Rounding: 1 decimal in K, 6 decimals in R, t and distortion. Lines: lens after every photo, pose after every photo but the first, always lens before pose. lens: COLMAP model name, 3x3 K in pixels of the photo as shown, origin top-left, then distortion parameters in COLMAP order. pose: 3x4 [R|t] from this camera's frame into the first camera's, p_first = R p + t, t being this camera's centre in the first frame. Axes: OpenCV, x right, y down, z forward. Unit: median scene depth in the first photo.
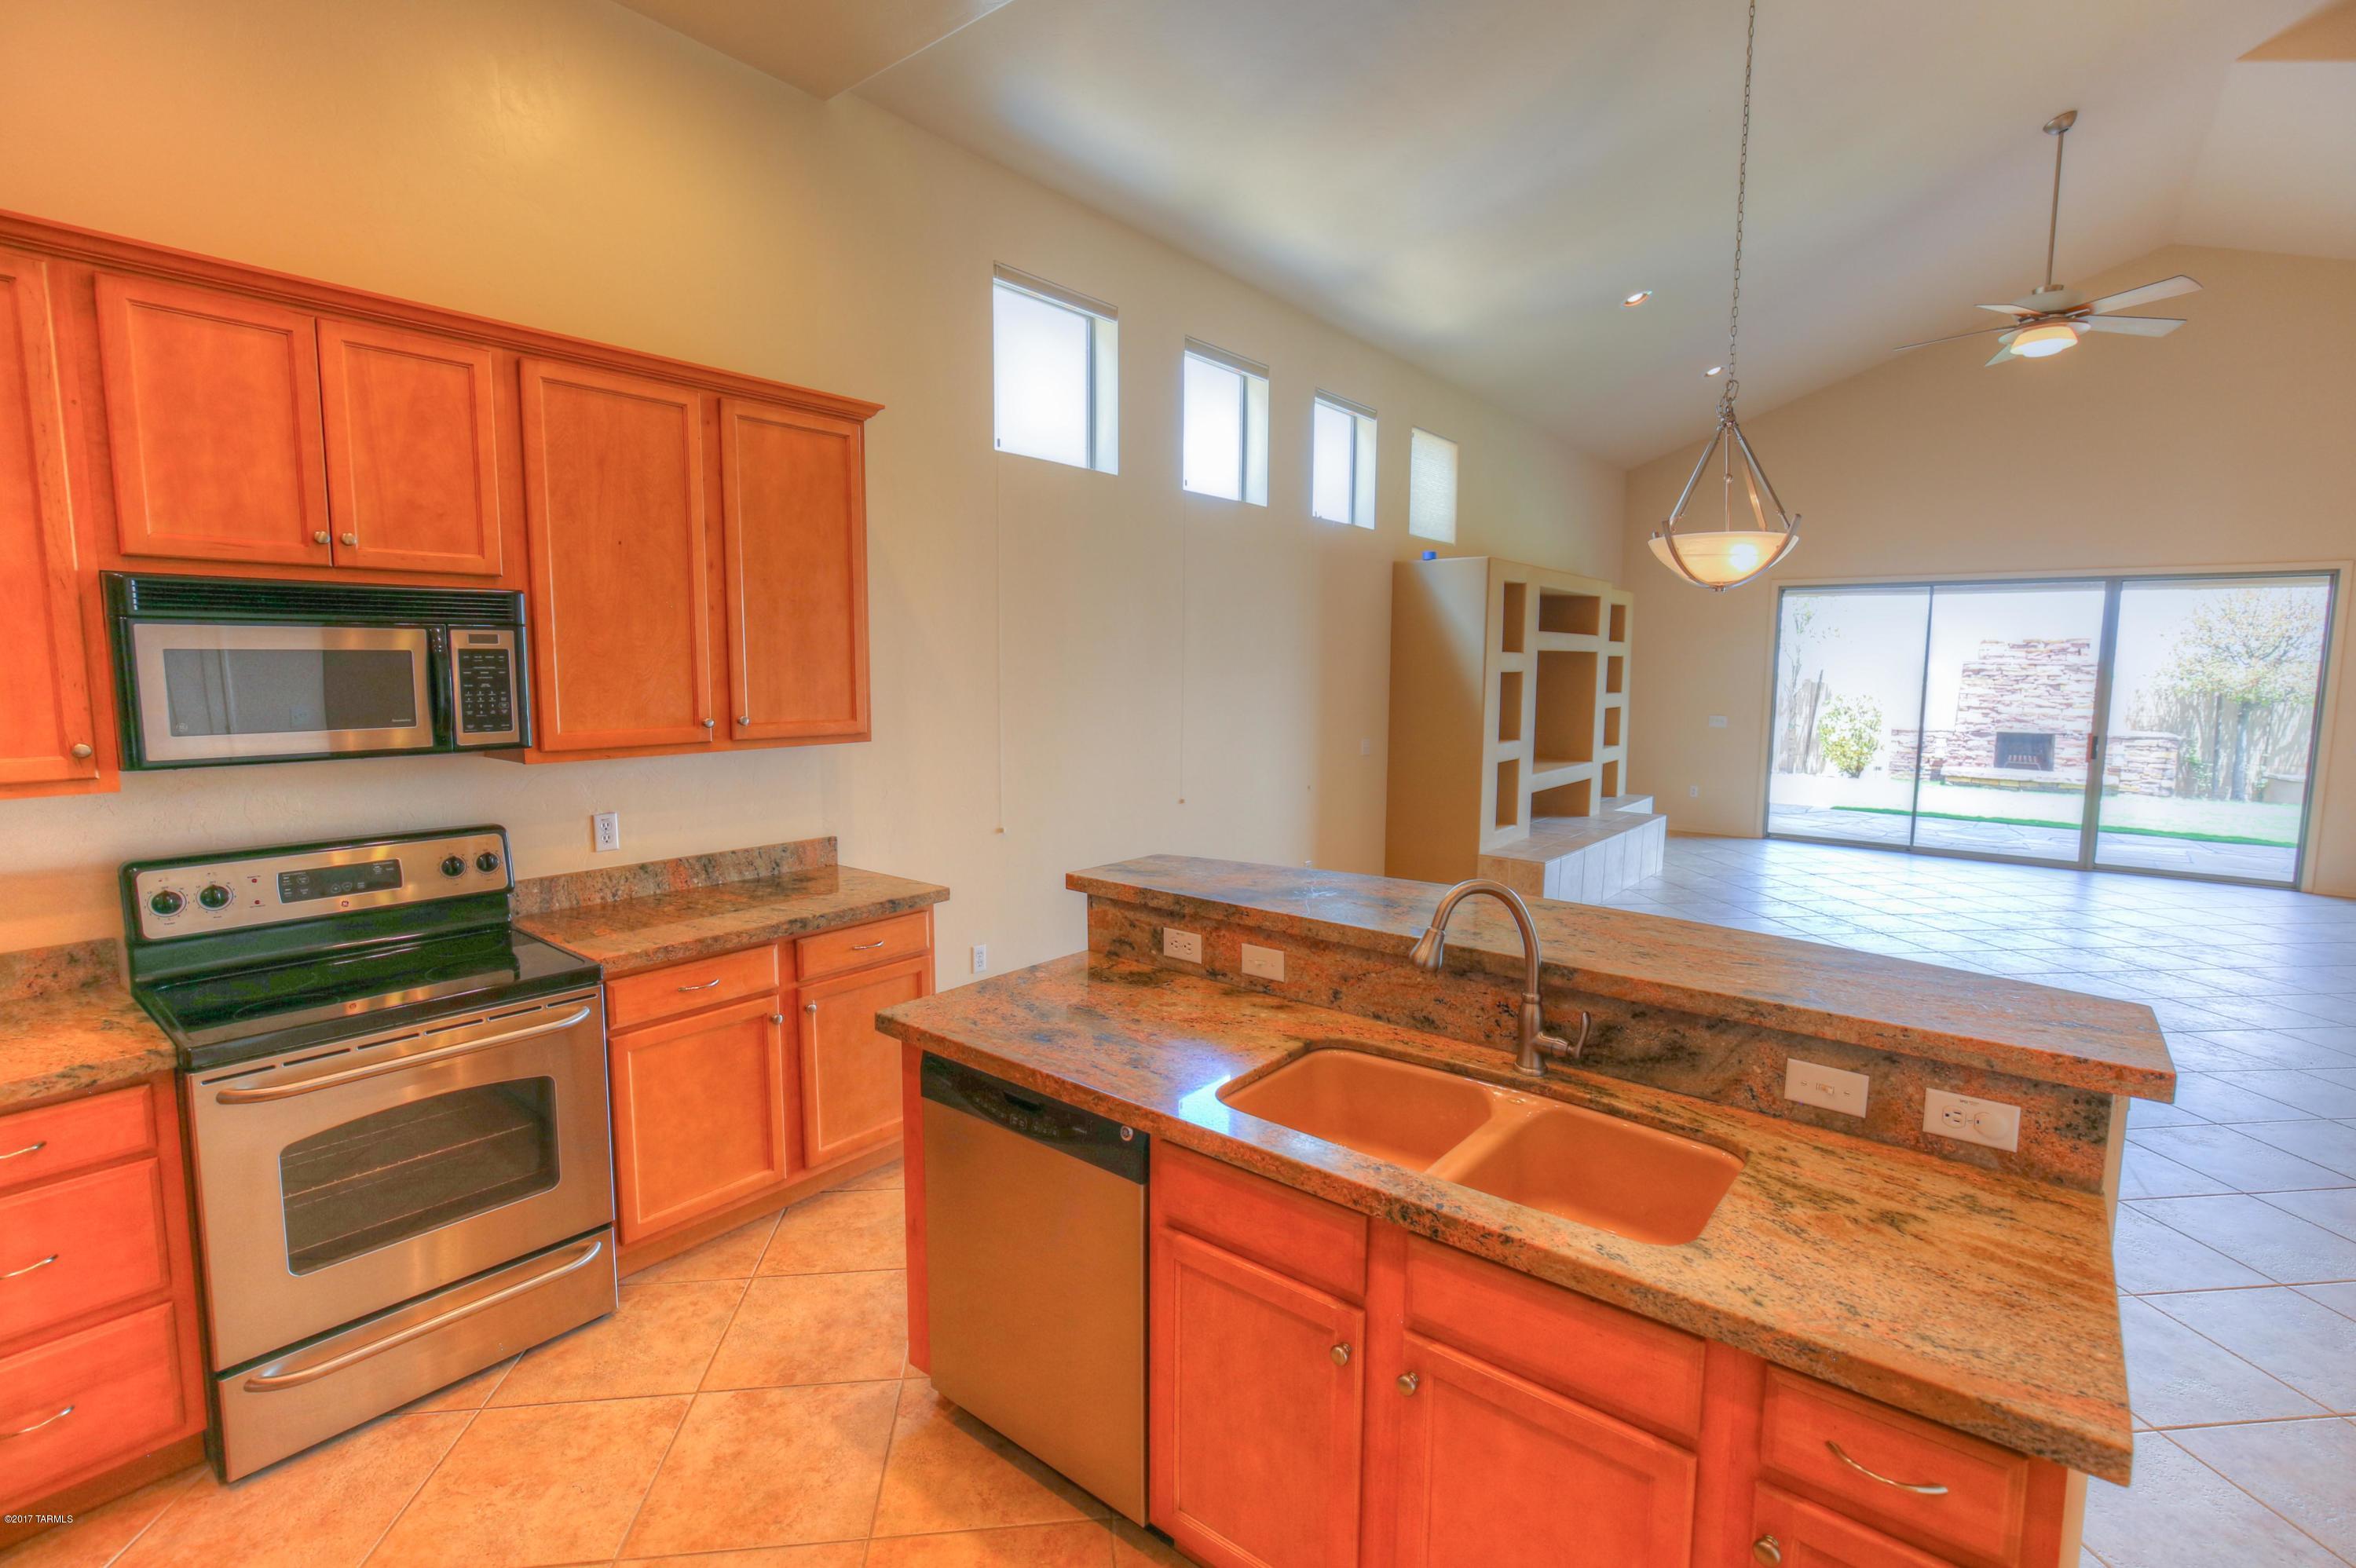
lens RADIAL K [[1078.3, 0, 1184.7], [0, 1078.3, 772.6], [0, 0, 1]] dist [-0.014989, 0.006844]
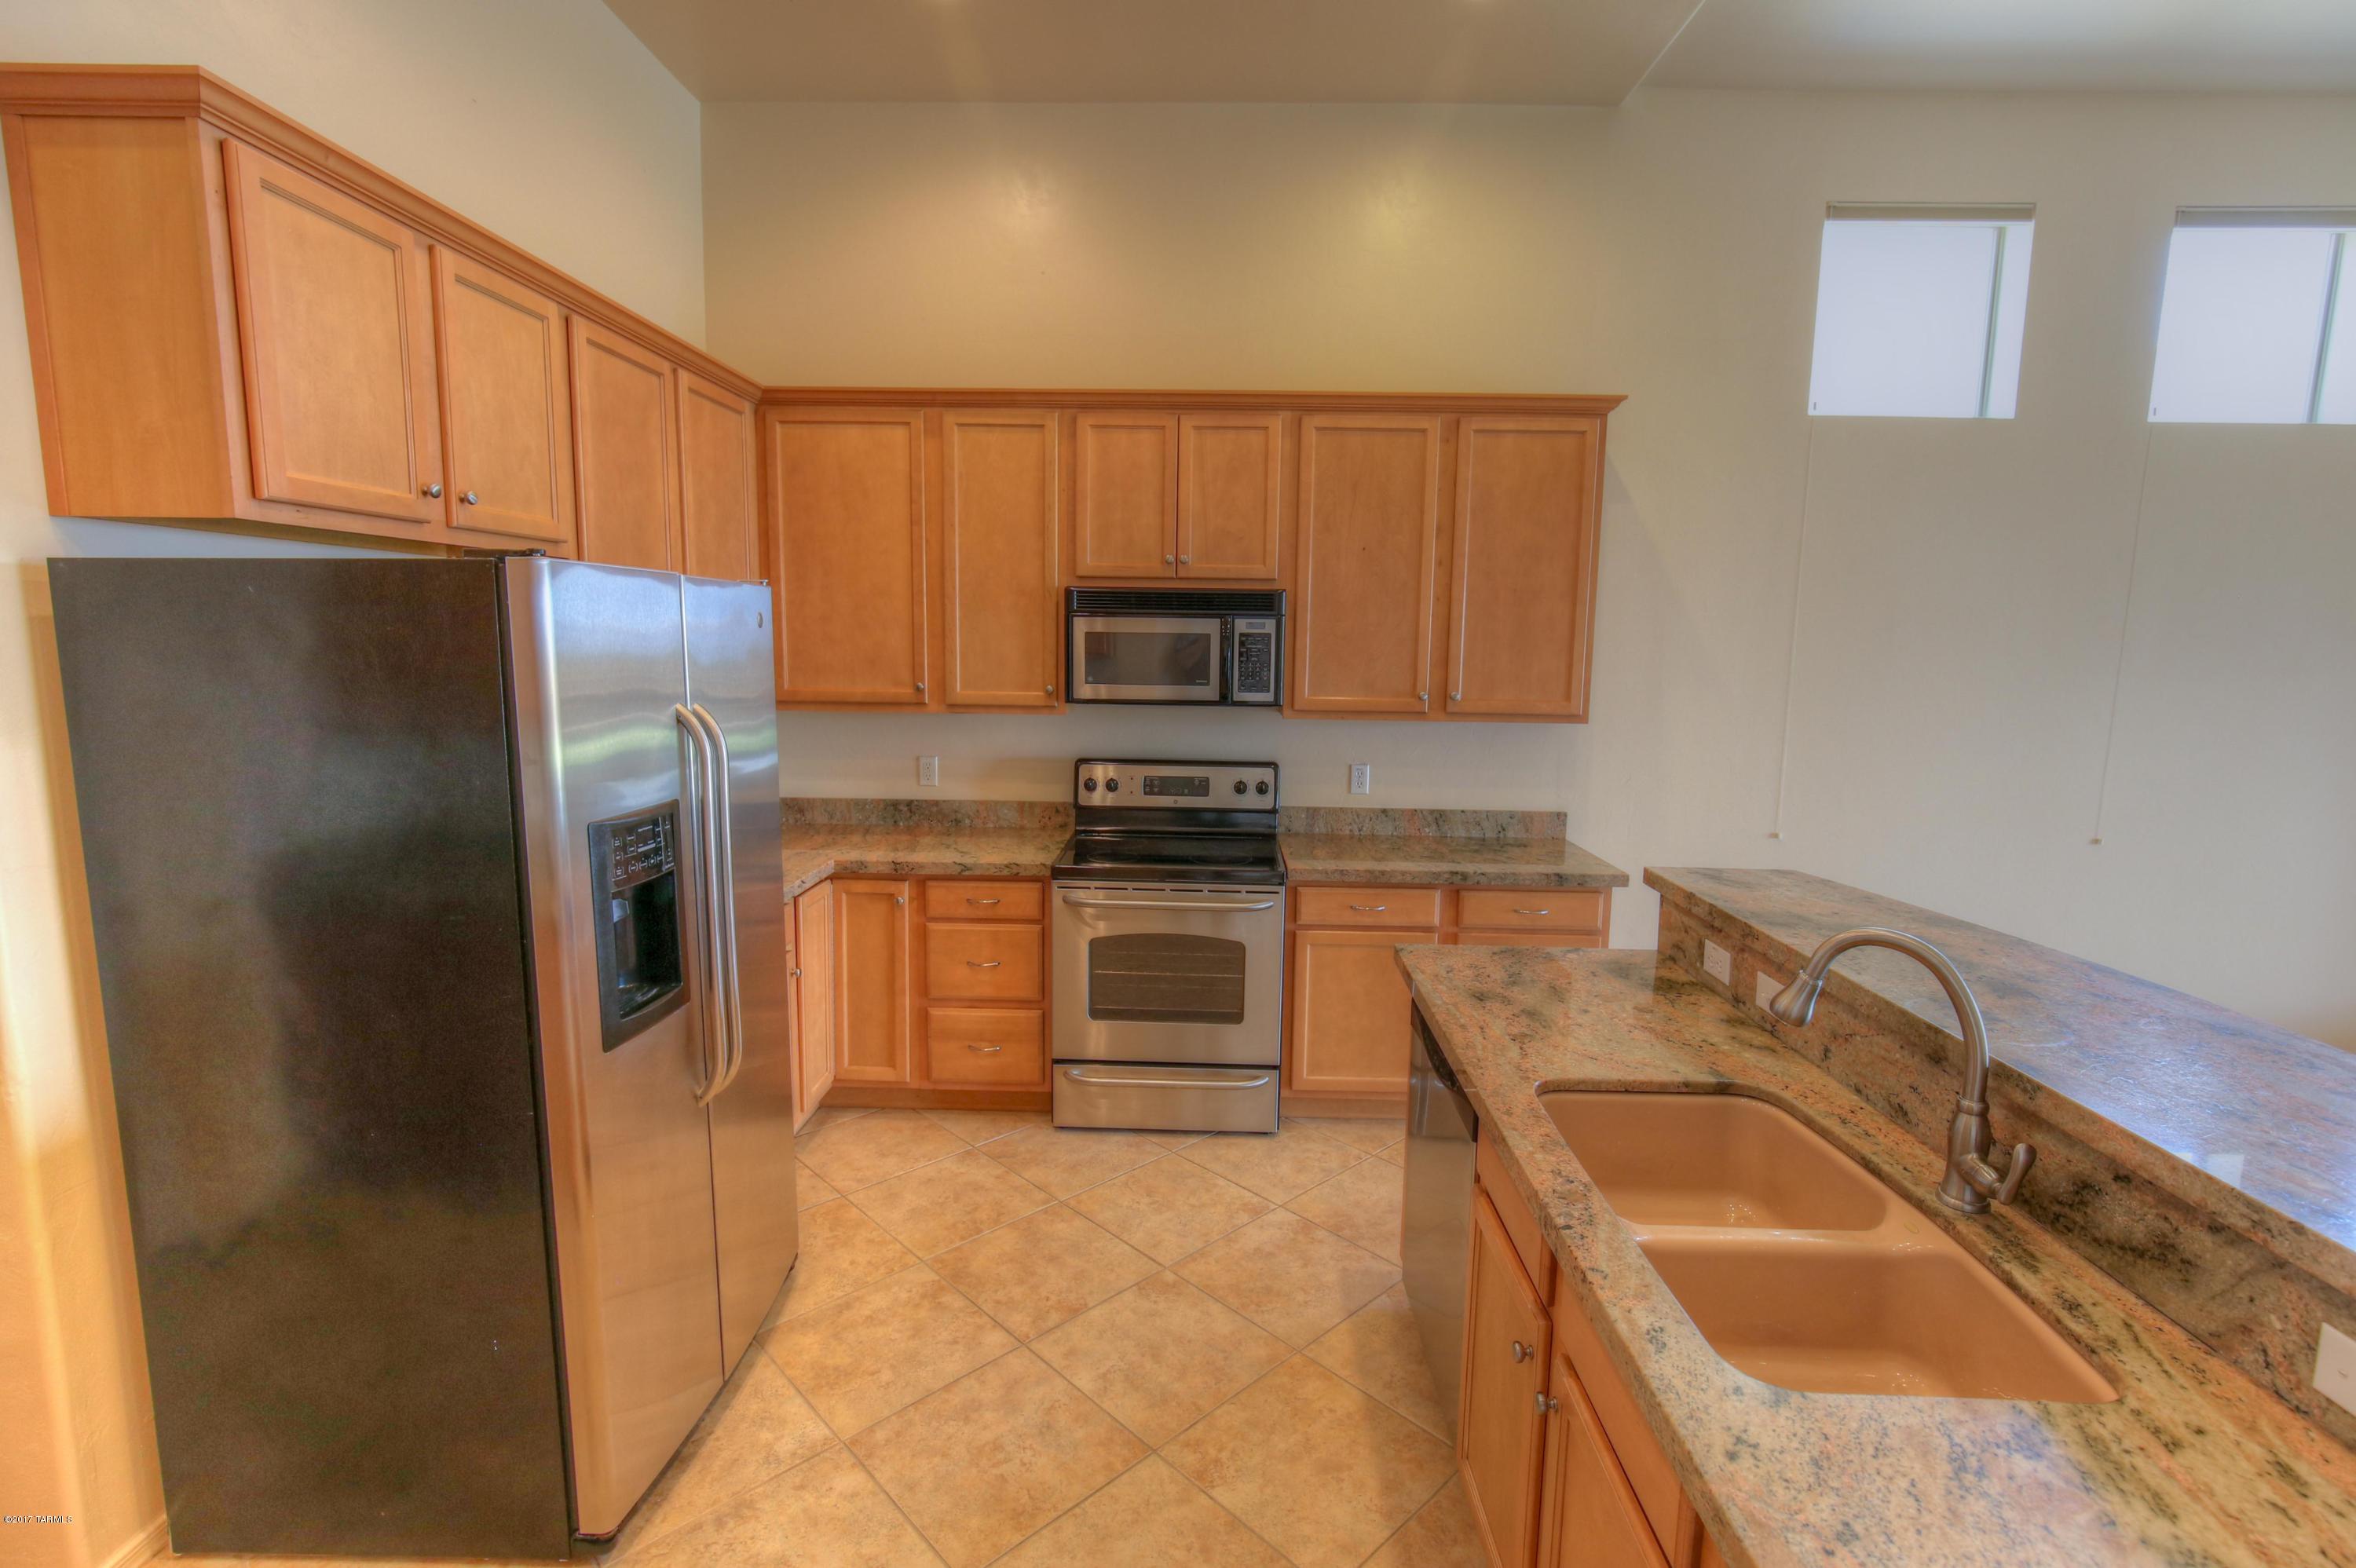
lens RADIAL K [[1078.3, 0, 1177.3], [0, 1078.3, 772.9], [0, 0, 1]] dist [-0.014989, 0.006844]
pose [[0.600103, 0.104528, -0.793064, 0.344797], [-0.095601, 0.993692, 0.058631, -0.006000], [0.794189, 0.040633, 0.606310, 0.068329]]
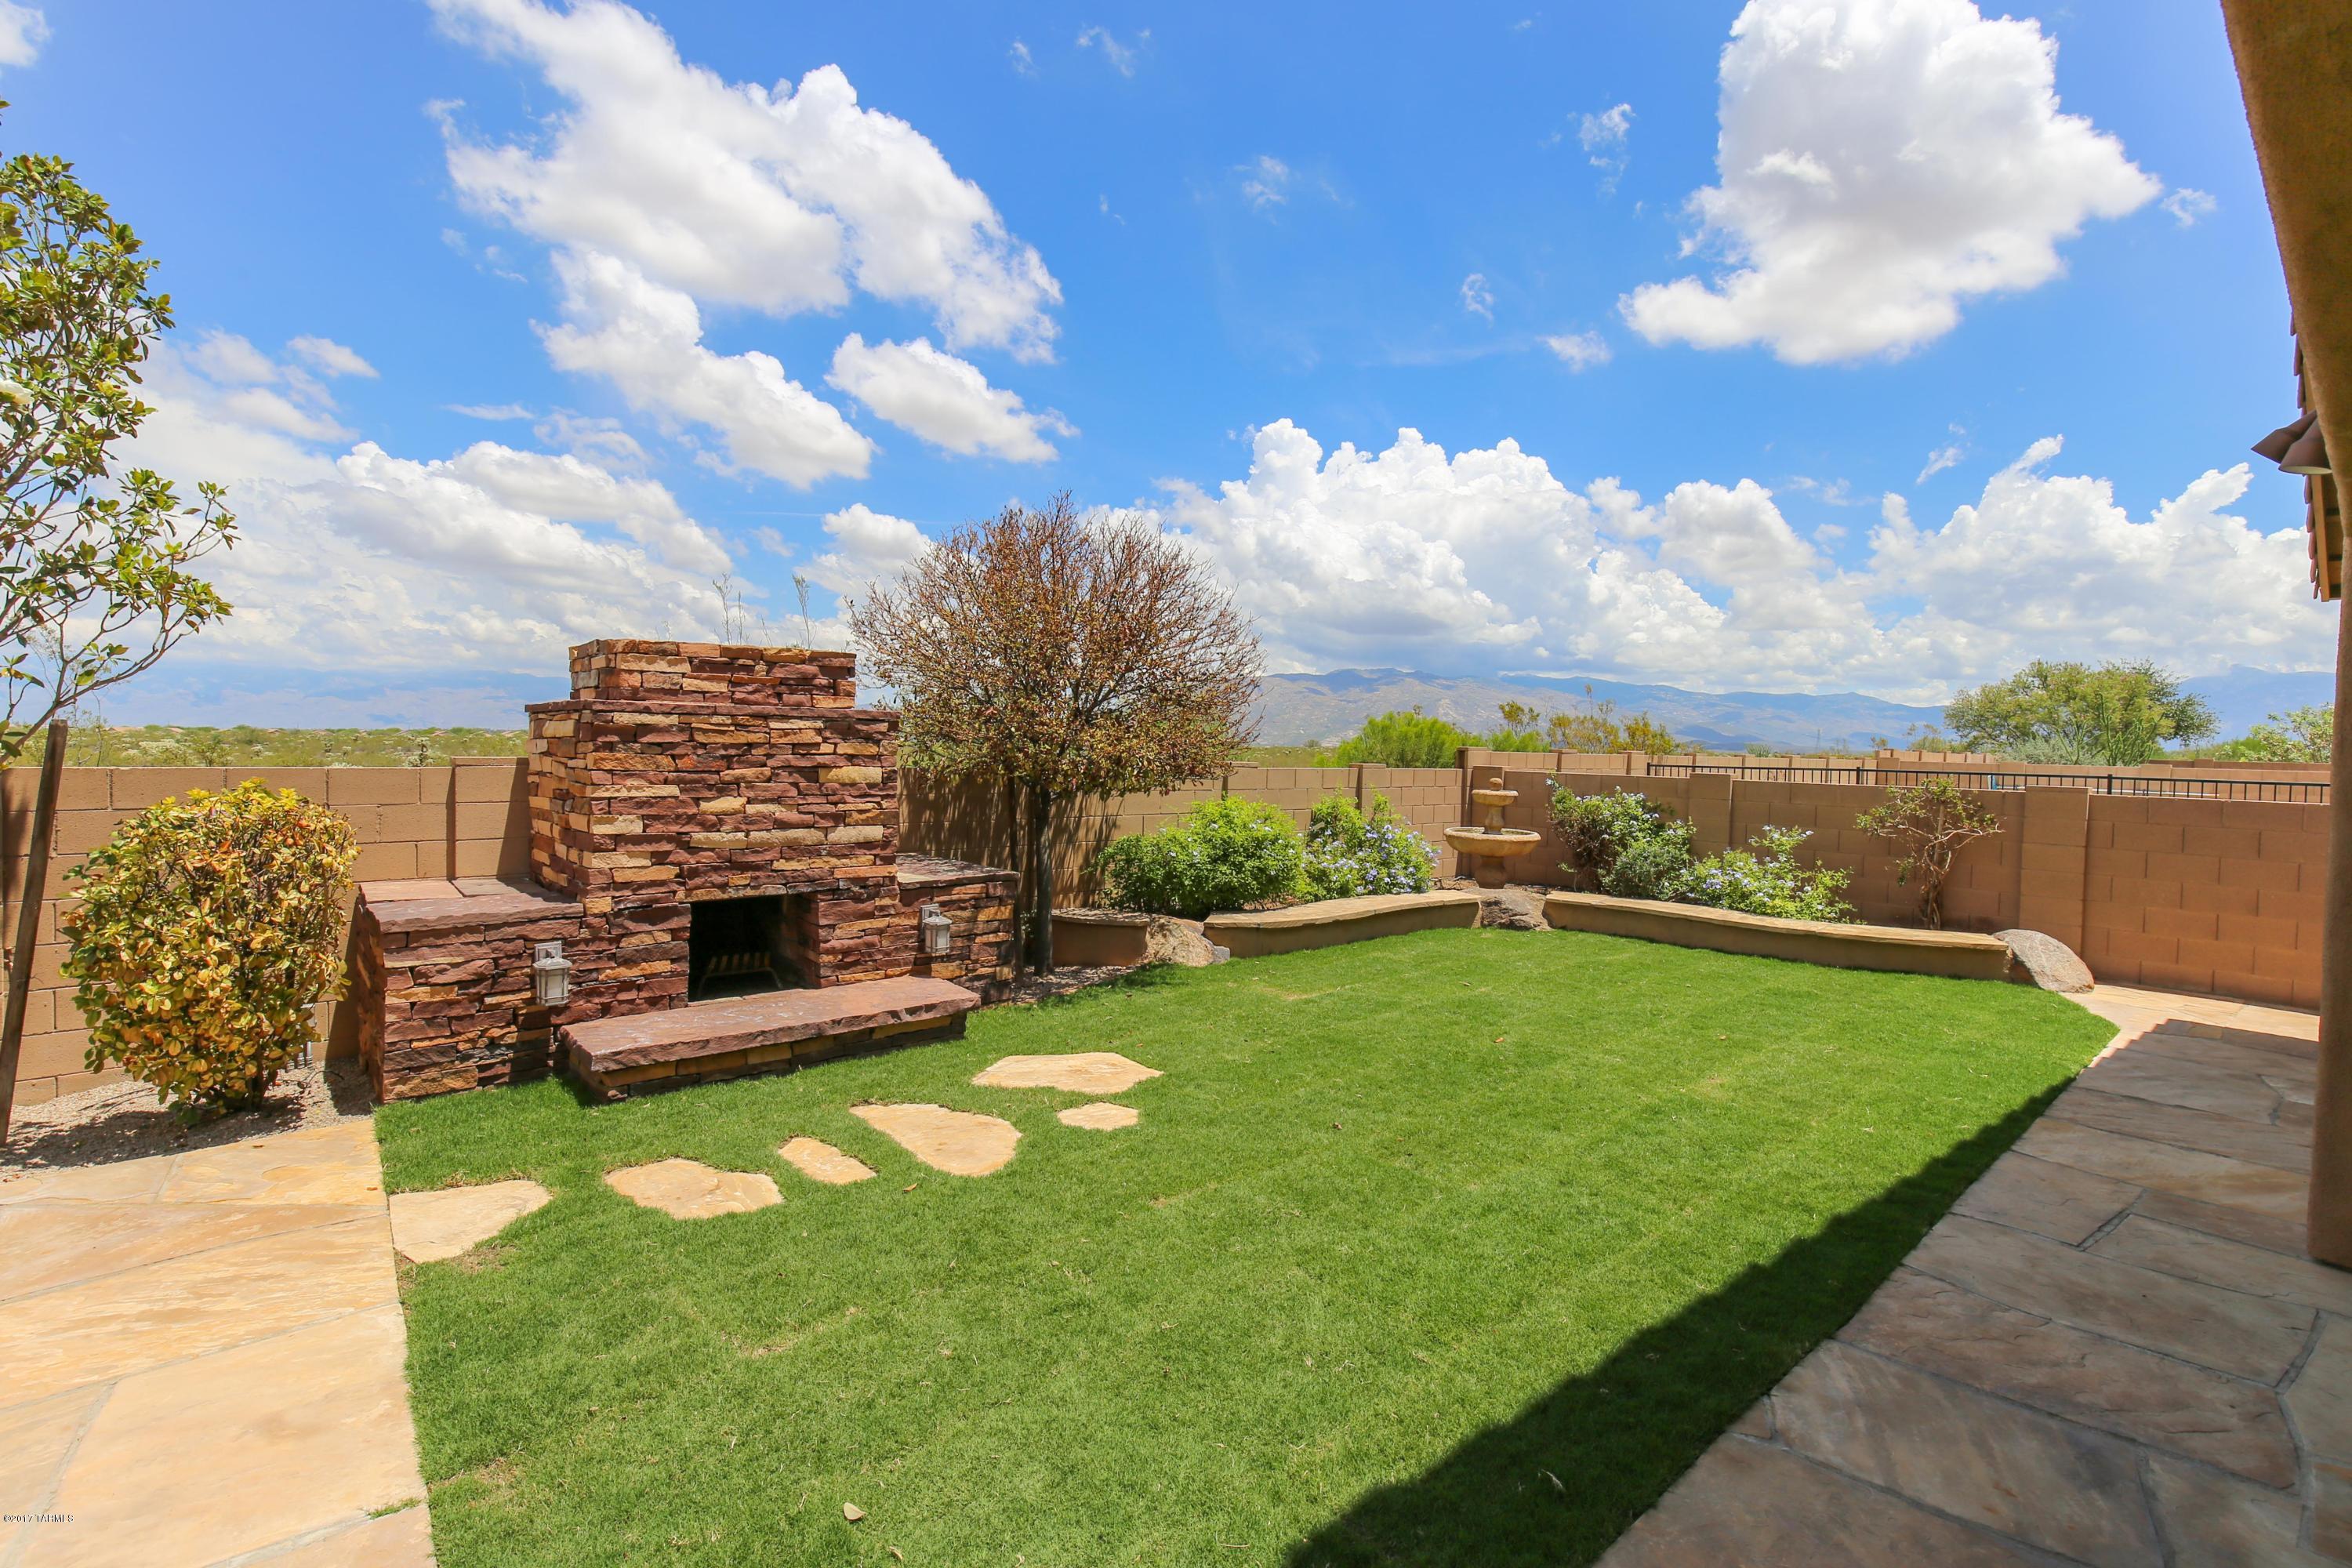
lens RADIAL K [[1076.5, 0, 1186.8], [0, 1076.5, 766.6], [0, 0, 1]] dist [-0.014989, 0.006844]
pose [[0.172493, -0.030247, 0.984546, 2.158045], [0.082453, 0.996464, 0.016168, -0.373789], [-0.981554, 0.078390, 0.174377, 3.827247]]
